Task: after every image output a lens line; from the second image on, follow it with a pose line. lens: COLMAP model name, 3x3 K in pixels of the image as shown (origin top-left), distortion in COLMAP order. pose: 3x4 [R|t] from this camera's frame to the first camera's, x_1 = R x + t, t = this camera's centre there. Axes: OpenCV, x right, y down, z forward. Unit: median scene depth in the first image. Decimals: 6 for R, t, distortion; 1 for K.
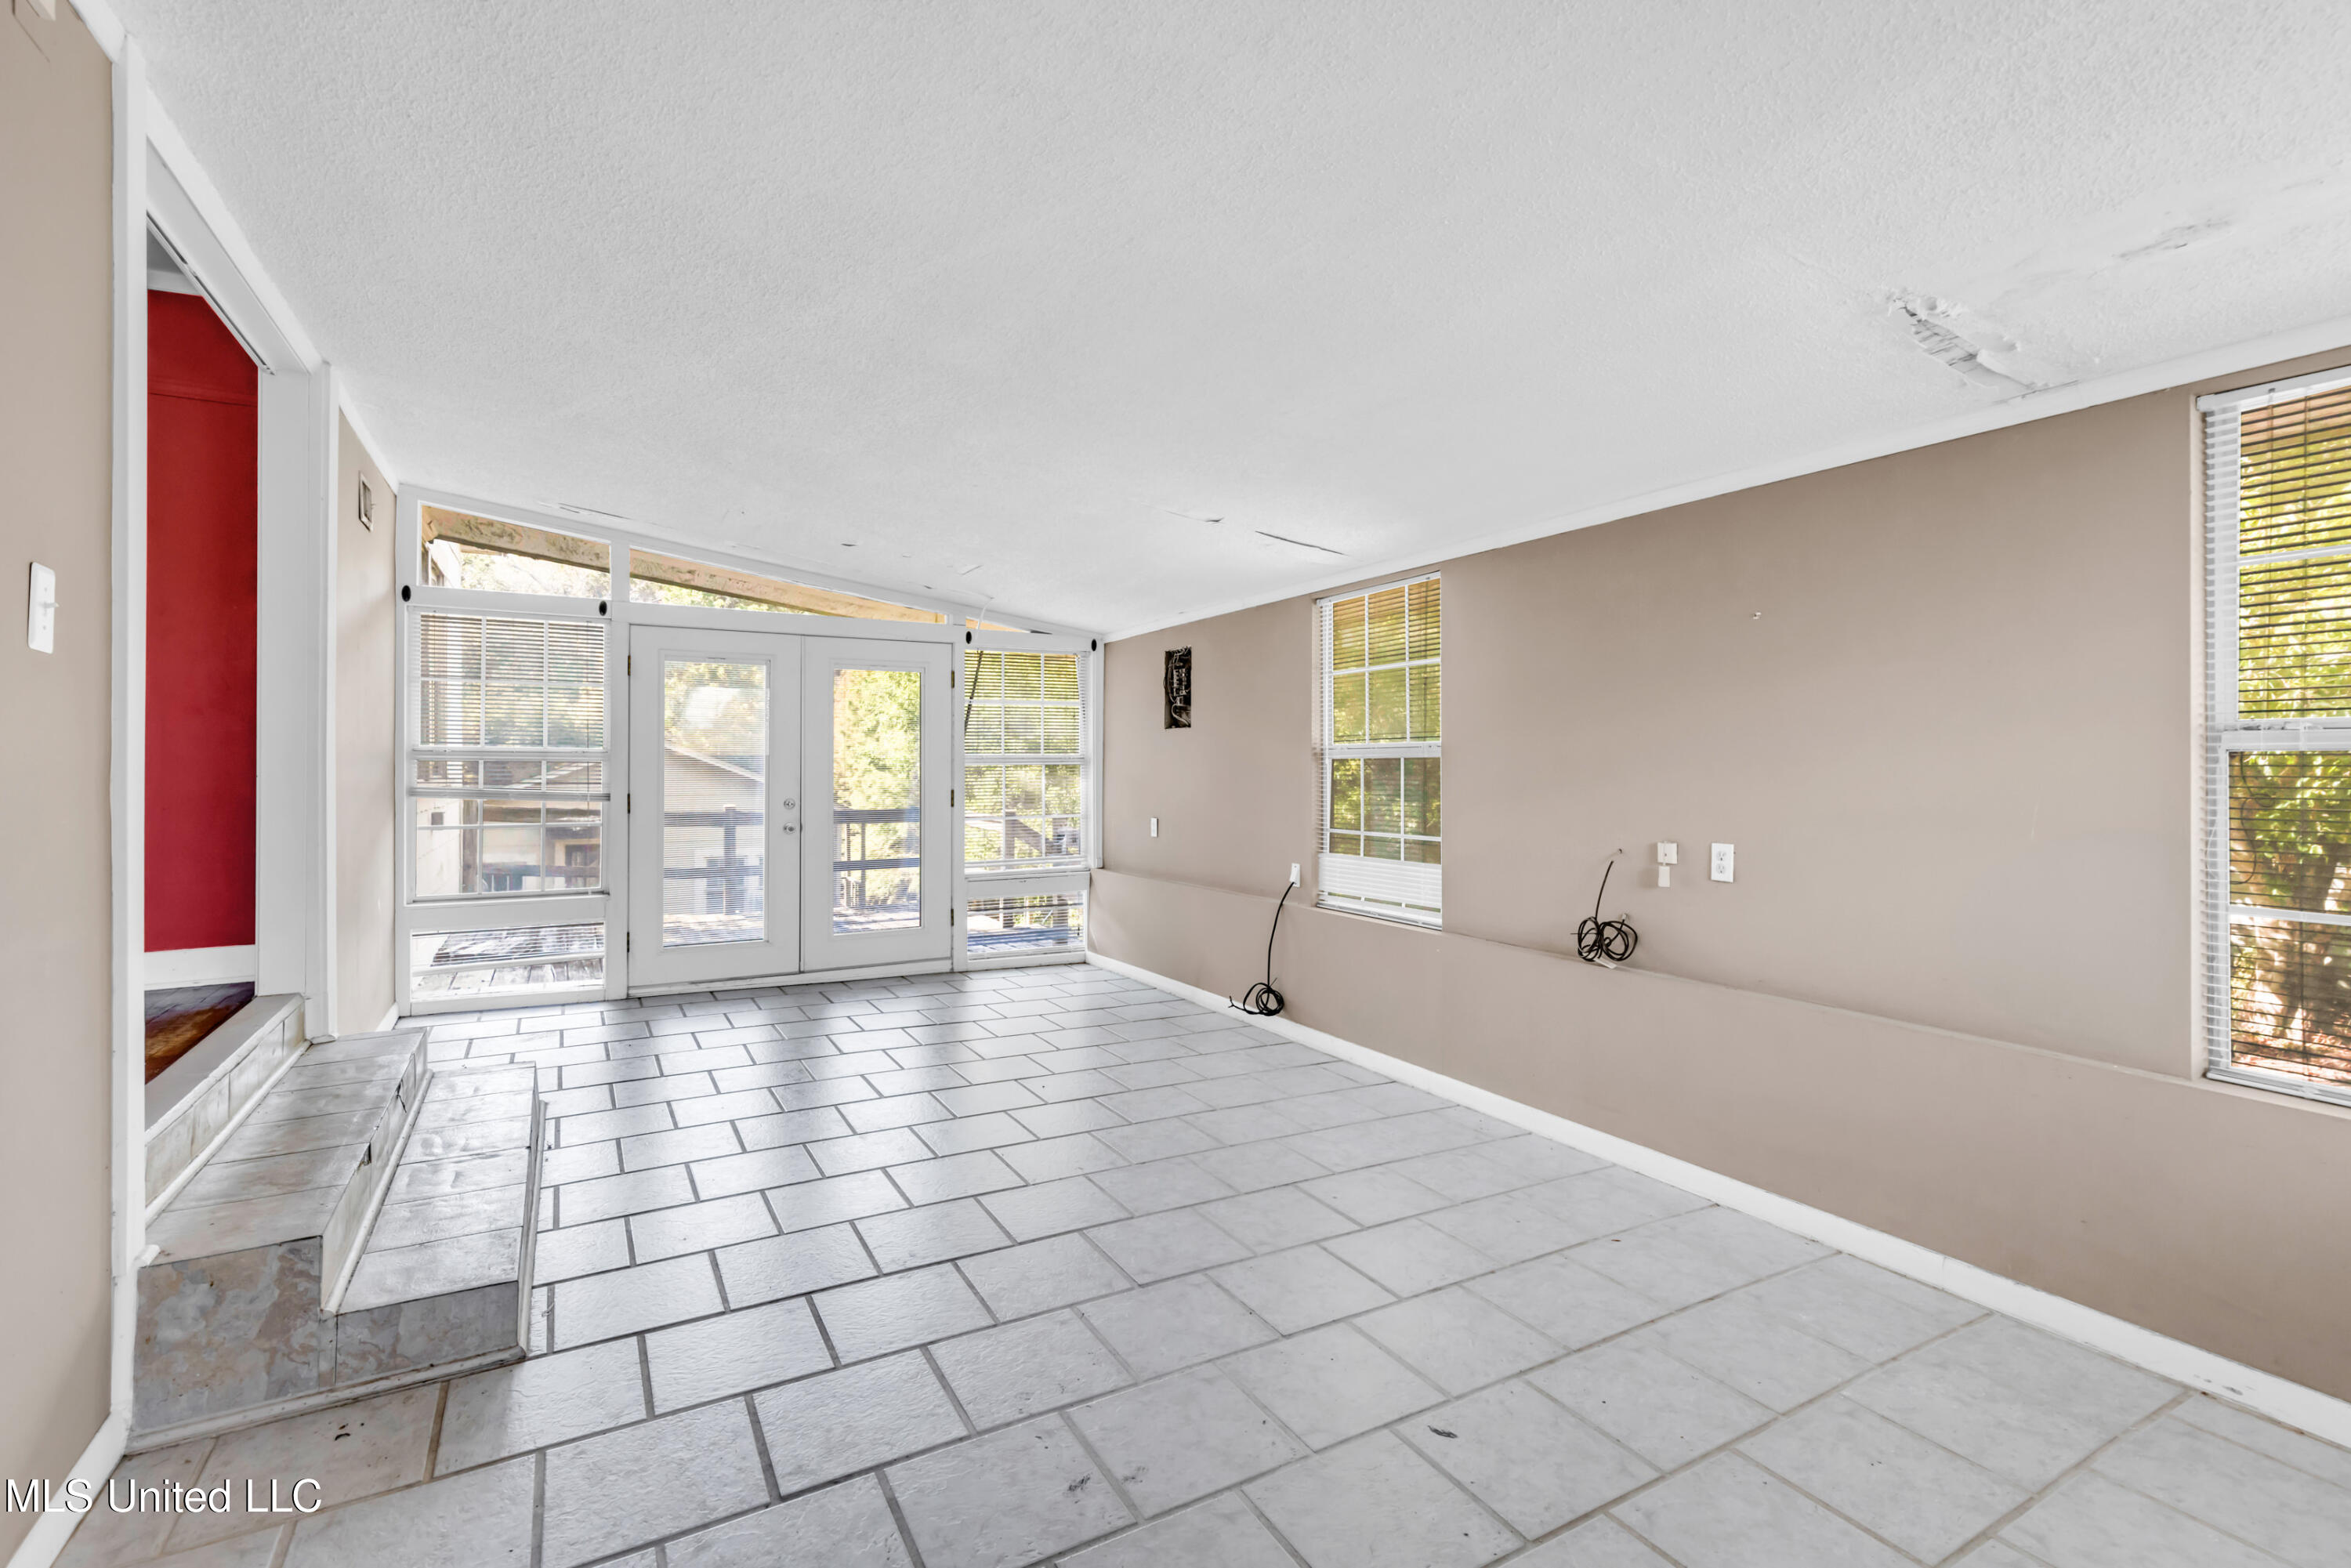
lens RADIAL K [[1060.5, 0, 1180.0], [0, 1060.5, 774.6], [0, 0, 1]] dist [-0.001325, -0.000056]
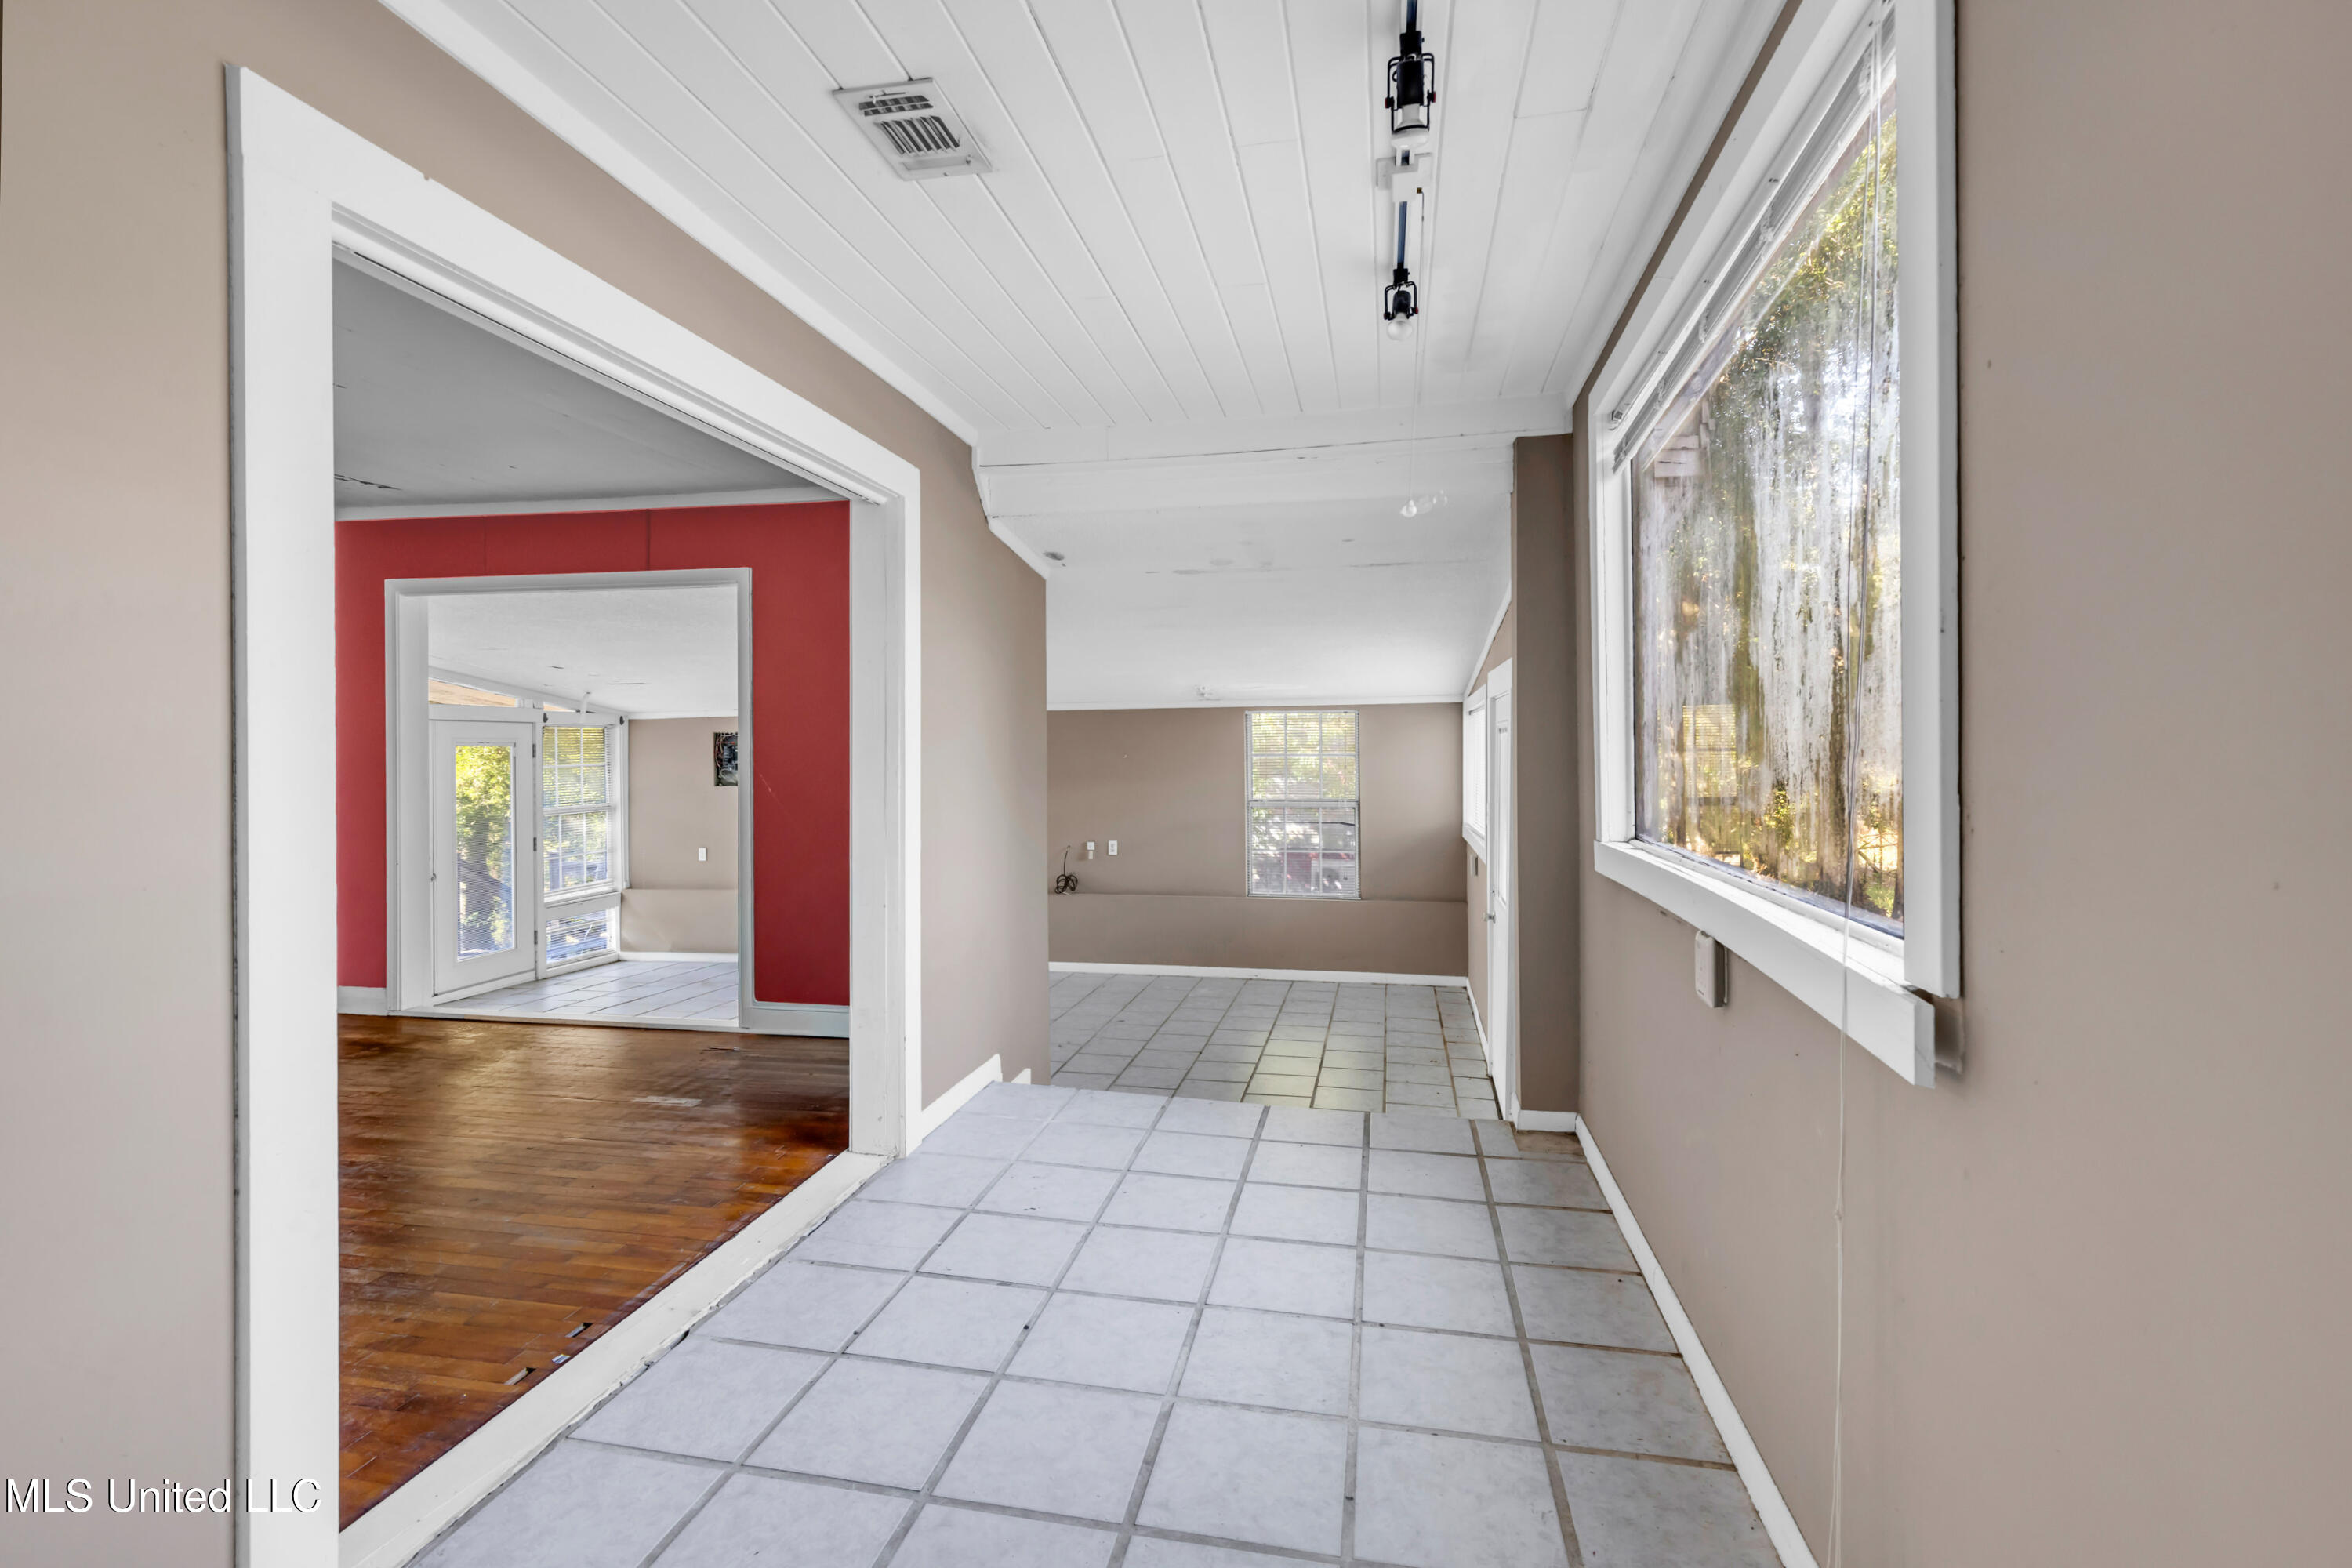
lens RADIAL K [[1061.0, 0, 1175.4], [0, 1061.0, 768.9], [0, 0, 1]] dist [-0.001325, -0.000056]
pose [[0.660160, -0.018408, 0.750899, -0.659693], [0.017880, 0.999802, 0.008791, -0.065002], [-0.750912, 0.007623, 0.660358, -0.418846]]
